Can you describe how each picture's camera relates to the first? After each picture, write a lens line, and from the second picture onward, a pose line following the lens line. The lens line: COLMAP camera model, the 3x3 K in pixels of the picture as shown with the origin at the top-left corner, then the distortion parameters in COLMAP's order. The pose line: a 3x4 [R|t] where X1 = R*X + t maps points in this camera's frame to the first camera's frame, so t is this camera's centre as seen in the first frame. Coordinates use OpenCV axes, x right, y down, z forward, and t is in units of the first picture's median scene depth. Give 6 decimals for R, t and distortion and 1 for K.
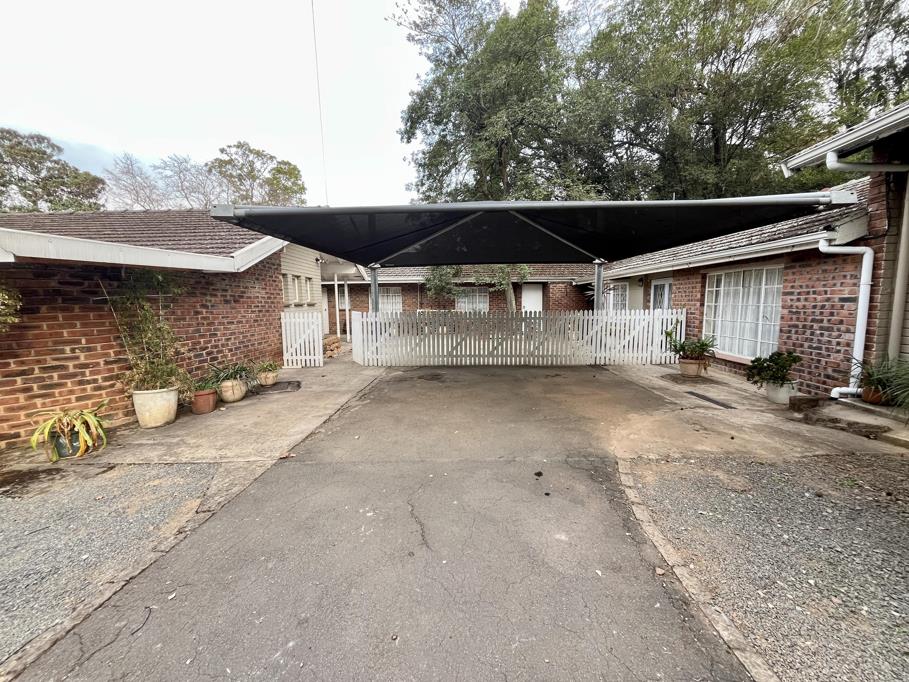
lens RADIAL K [[366.1, 0, 453.8], [0, 366.1, 343.3], [0, 0, 1]] dist [-0.002095, -0.000713]
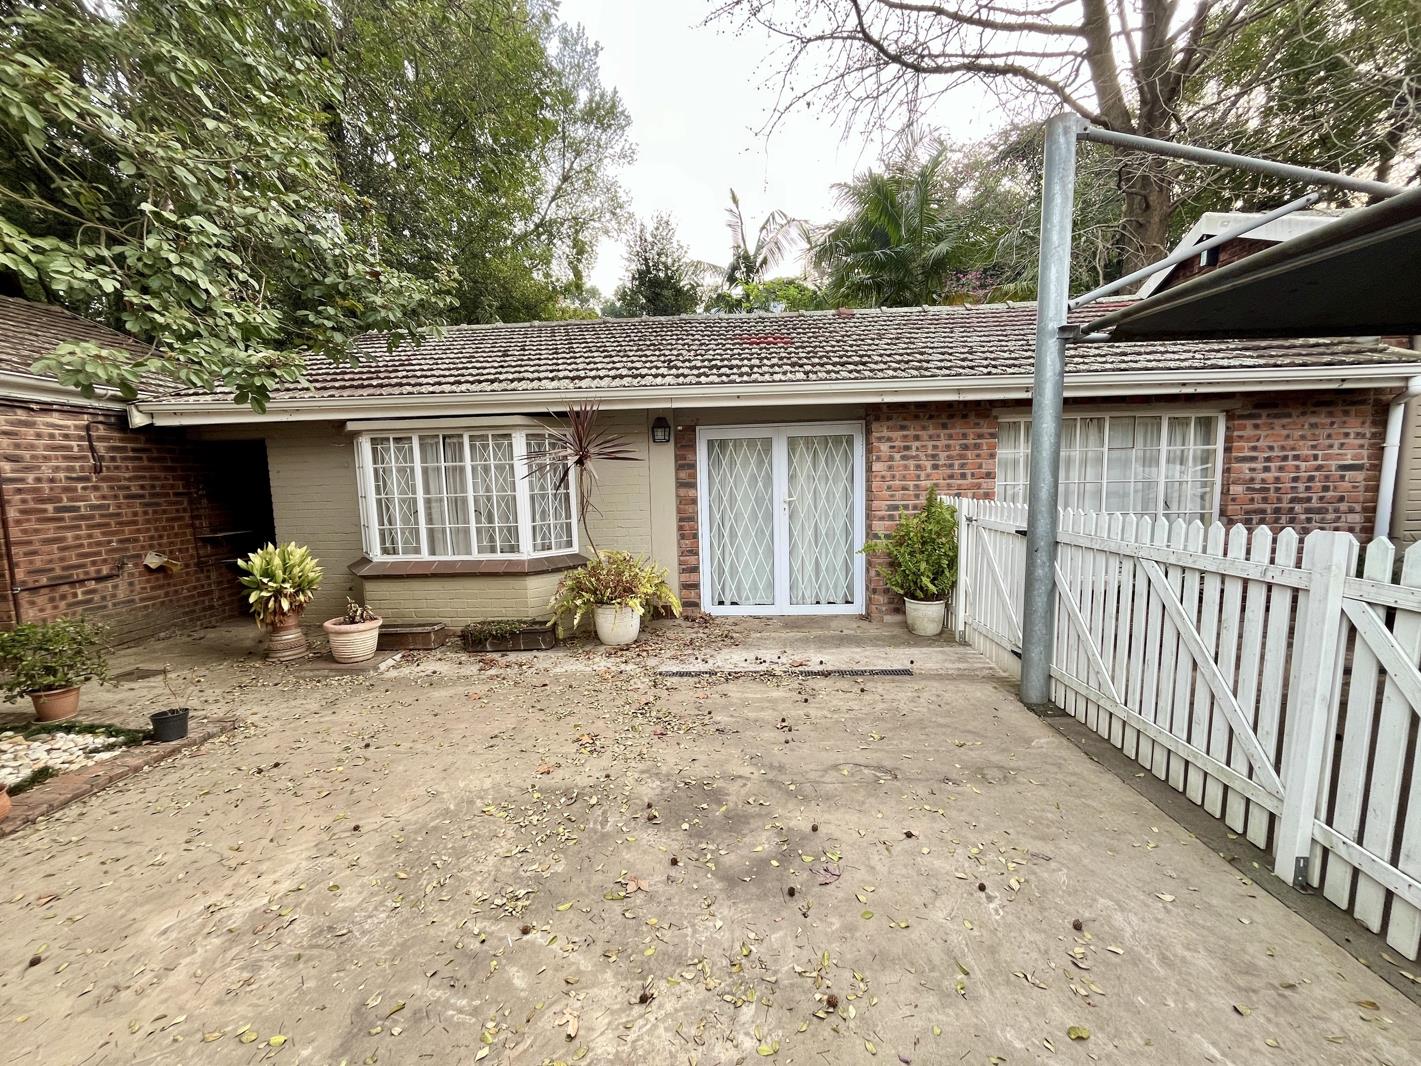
lens RADIAL K [[572.3, 0, 709.4], [0, 572.3, 536.6], [0, 0, 1]] dist [-0.002095, -0.000713]
pose [[0.019974, -0.092273, 0.995533, -0.063534], [0.137297, 0.986552, 0.088686, -0.228474], [-0.990328, 0.134913, 0.032374, 1.976791]]
